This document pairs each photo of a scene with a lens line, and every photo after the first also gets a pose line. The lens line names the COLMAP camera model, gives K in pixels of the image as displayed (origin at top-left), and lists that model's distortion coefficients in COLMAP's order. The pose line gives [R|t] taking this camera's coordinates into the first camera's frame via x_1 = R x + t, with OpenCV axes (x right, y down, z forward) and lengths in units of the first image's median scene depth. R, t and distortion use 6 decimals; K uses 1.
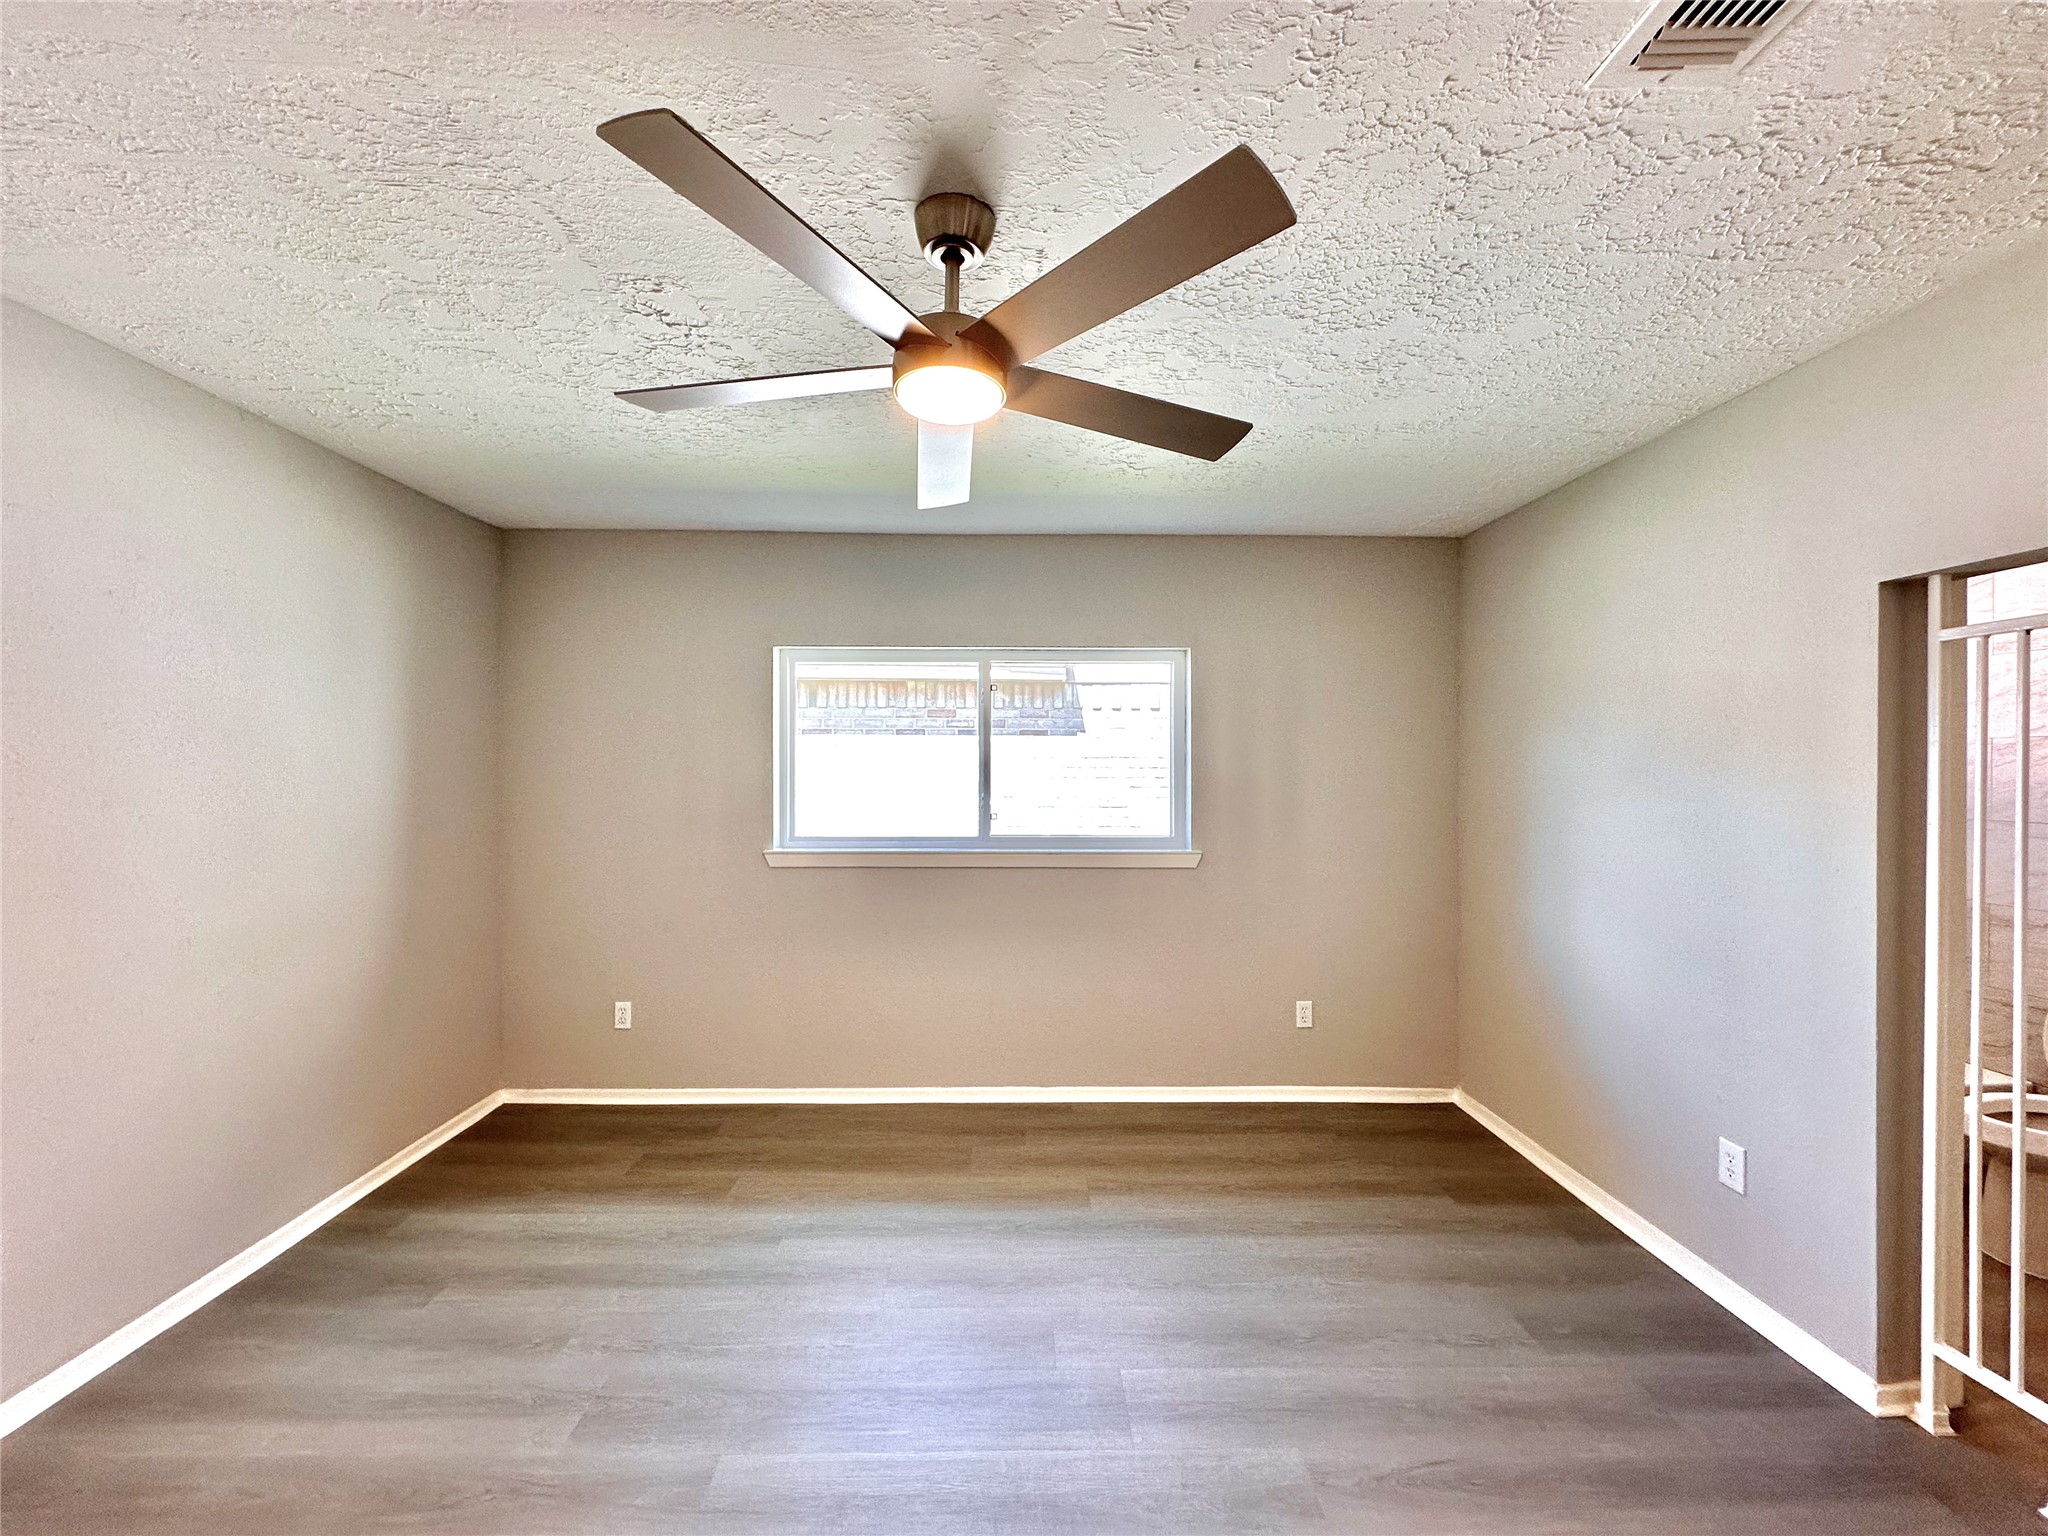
lens RADIAL K [[818.5, 0, 1022.1], [0, 818.5, 766.0], [0, 0, 1]] dist [-0.002559, 0.000348]
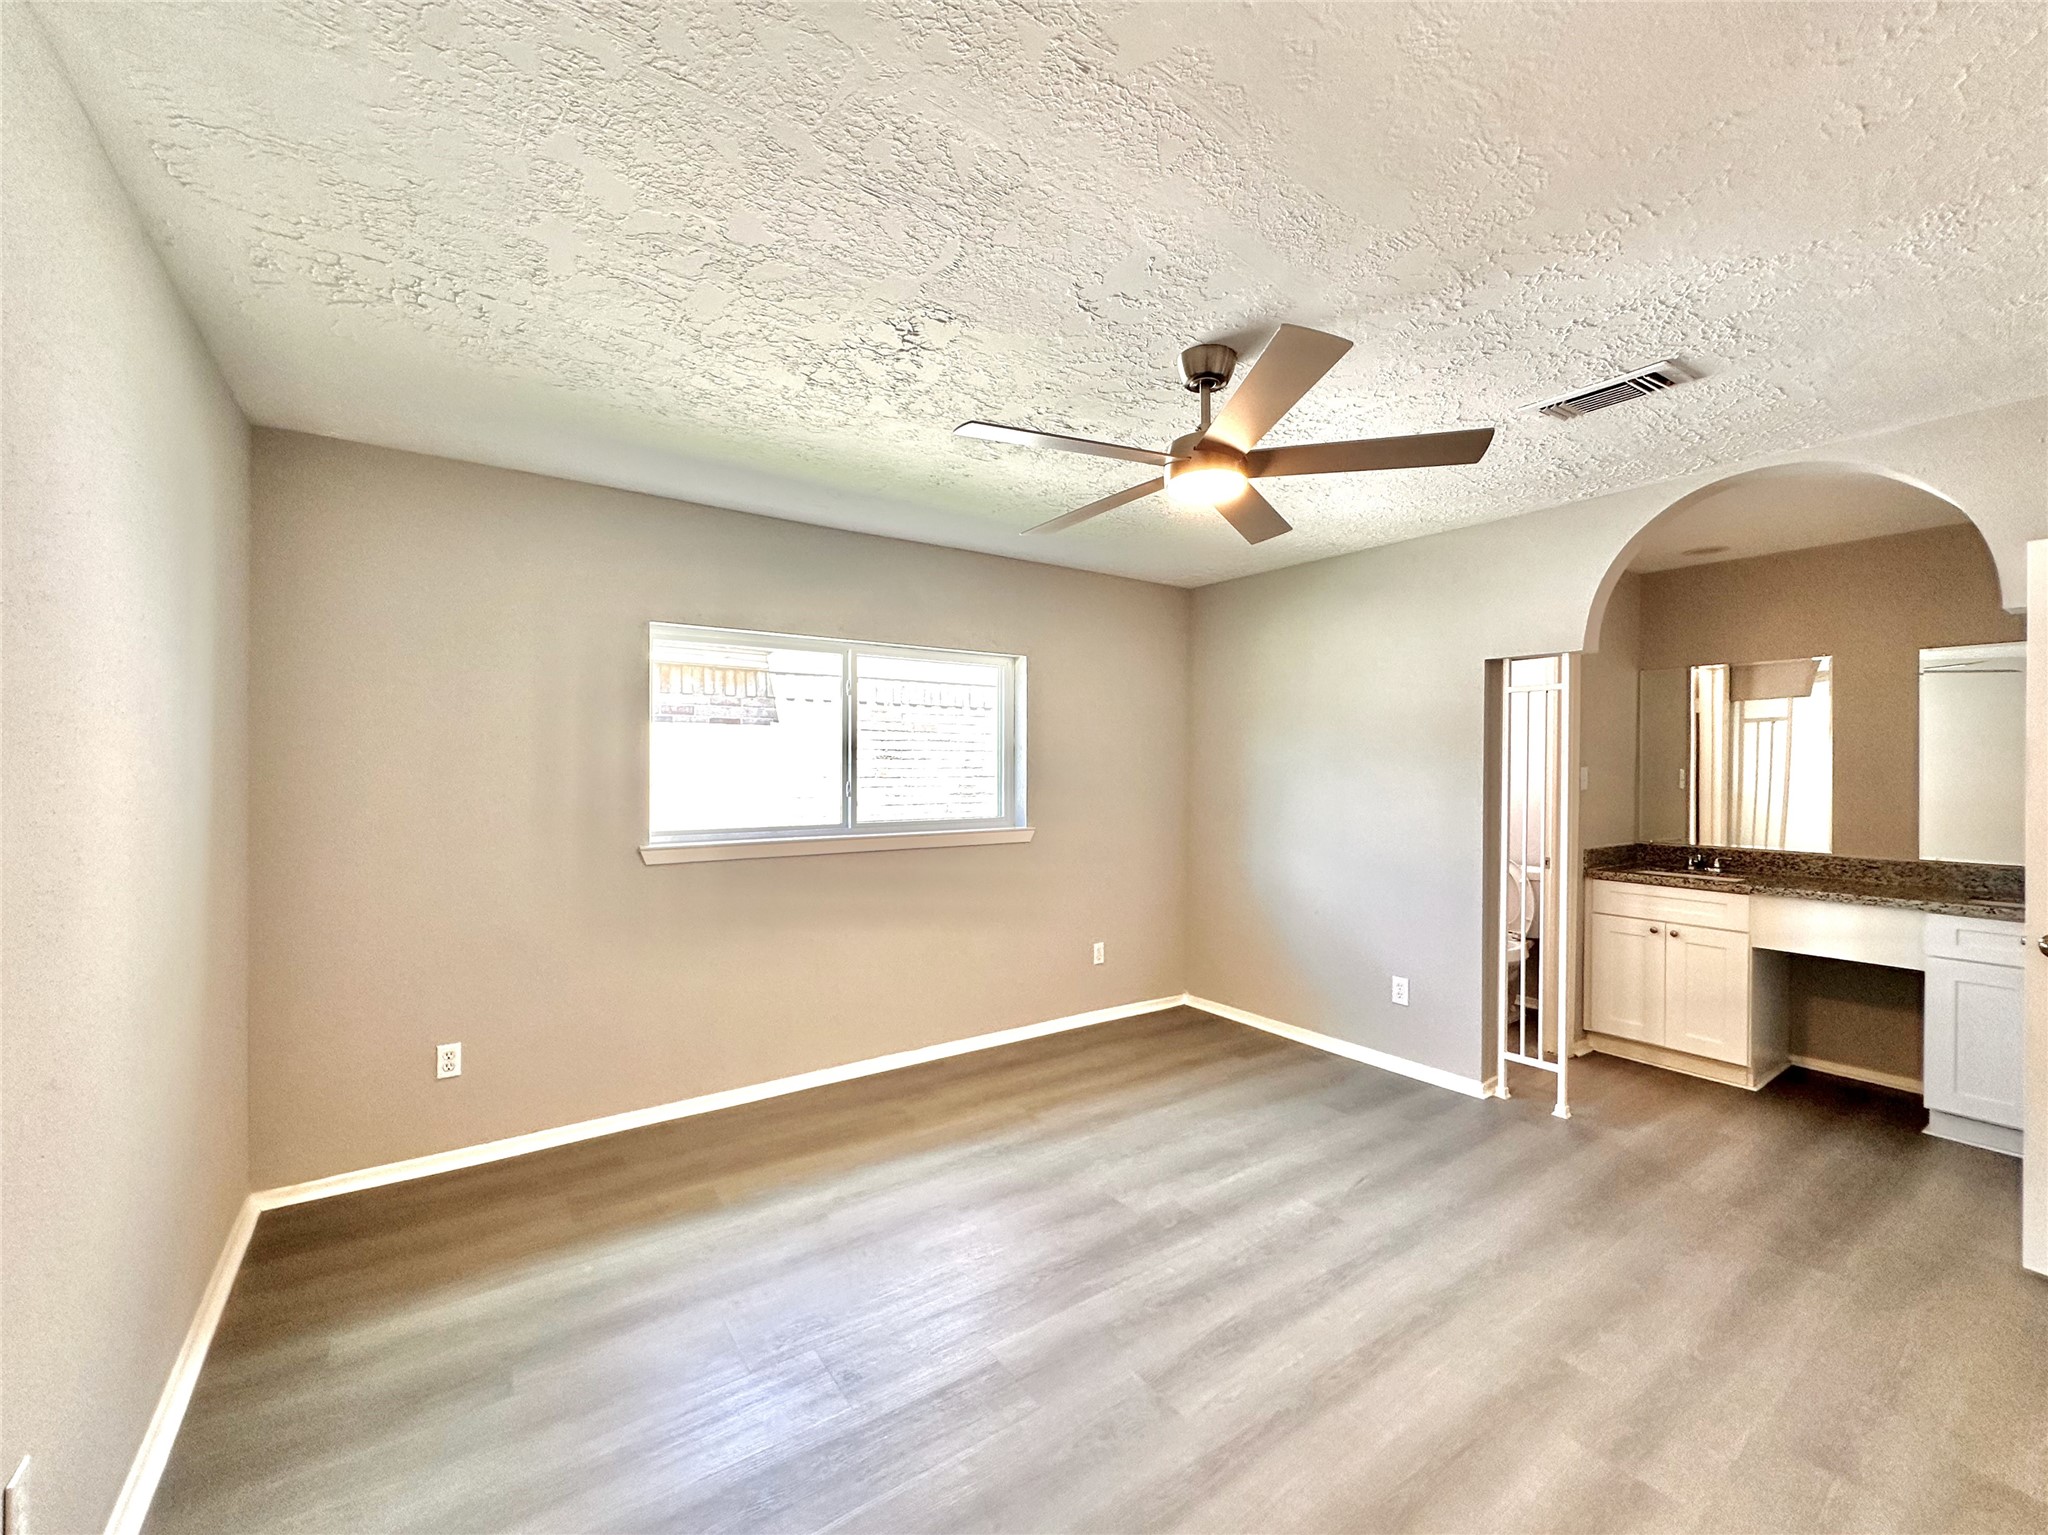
lens RADIAL K [[838.9, 0, 1024.0], [0, 838.9, 767.5], [0, 0, 1]] dist [-0.001298, 0.000960]
pose [[0.825653, -0.001813, 0.564176, -0.565187], [-0.004270, 0.999946, 0.009463, 0.005484], [-0.564163, -0.010222, 0.825600, -0.000955]]
